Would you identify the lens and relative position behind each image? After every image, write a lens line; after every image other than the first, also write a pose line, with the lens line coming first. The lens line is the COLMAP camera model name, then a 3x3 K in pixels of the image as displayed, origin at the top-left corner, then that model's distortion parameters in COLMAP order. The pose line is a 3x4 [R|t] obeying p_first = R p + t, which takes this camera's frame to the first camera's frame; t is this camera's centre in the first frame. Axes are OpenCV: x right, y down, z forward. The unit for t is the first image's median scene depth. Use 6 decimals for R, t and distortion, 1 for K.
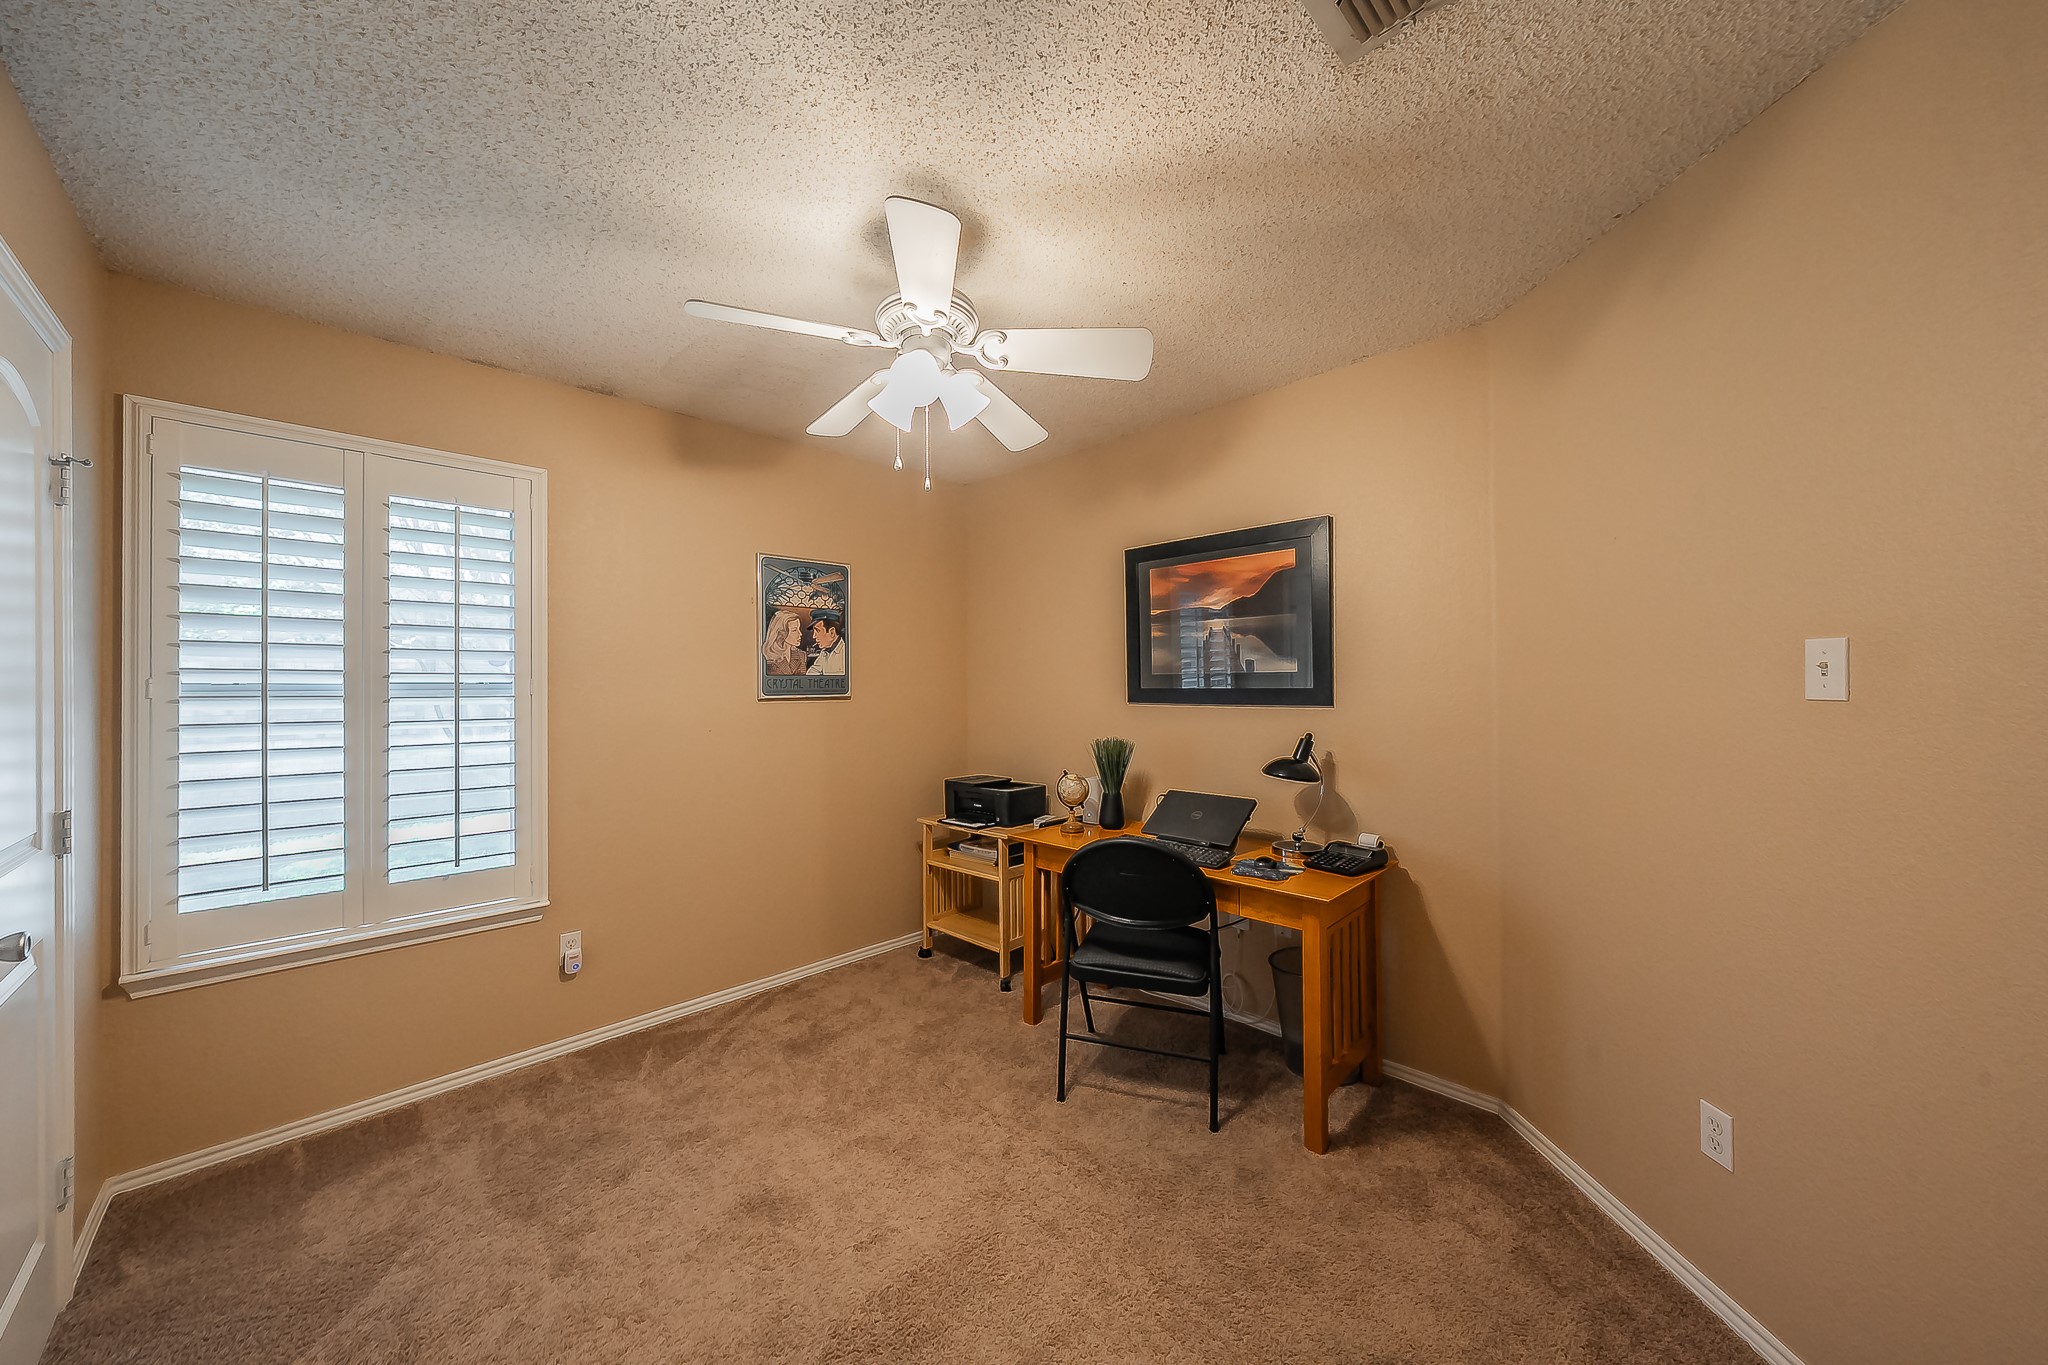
lens RADIAL K [[714.8, 0, 1016.9], [0, 714.8, 684.8], [0, 0, 1]] dist [-0.002318, -0.000189]
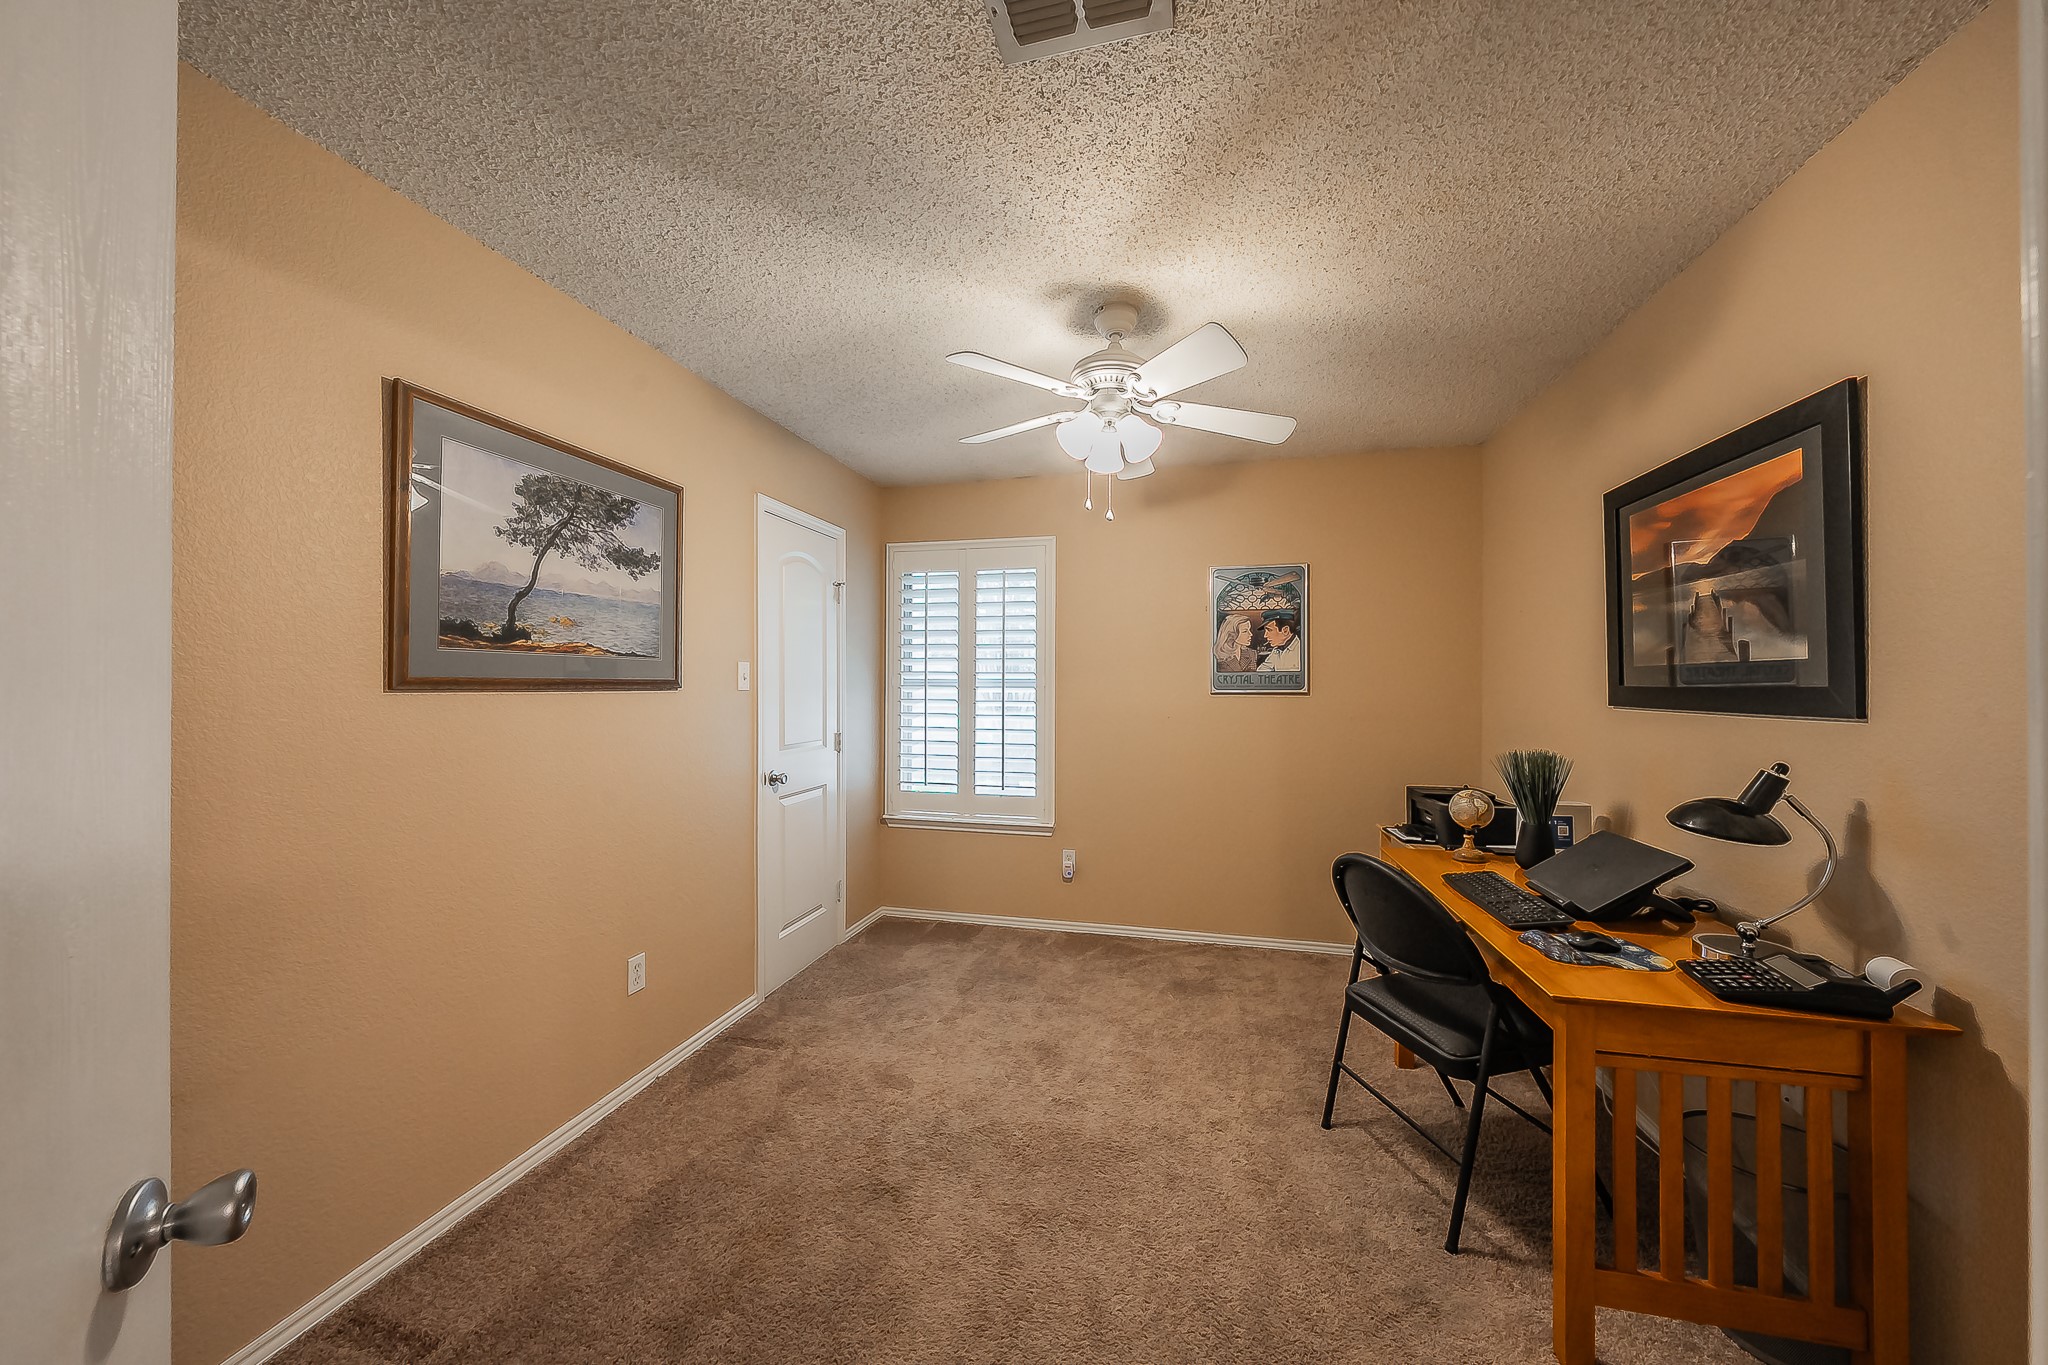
lens RADIAL K [[713.1, 0, 1030.4], [0, 713.1, 686.2], [0, 0, 1]] dist [0.001637, 0.000048]
pose [[0.533038, 0.008061, -0.846053, 0.559825], [-0.003401, 0.999967, 0.007385, 0.002055], [0.846085, -0.001059, 0.533047, 0.157977]]
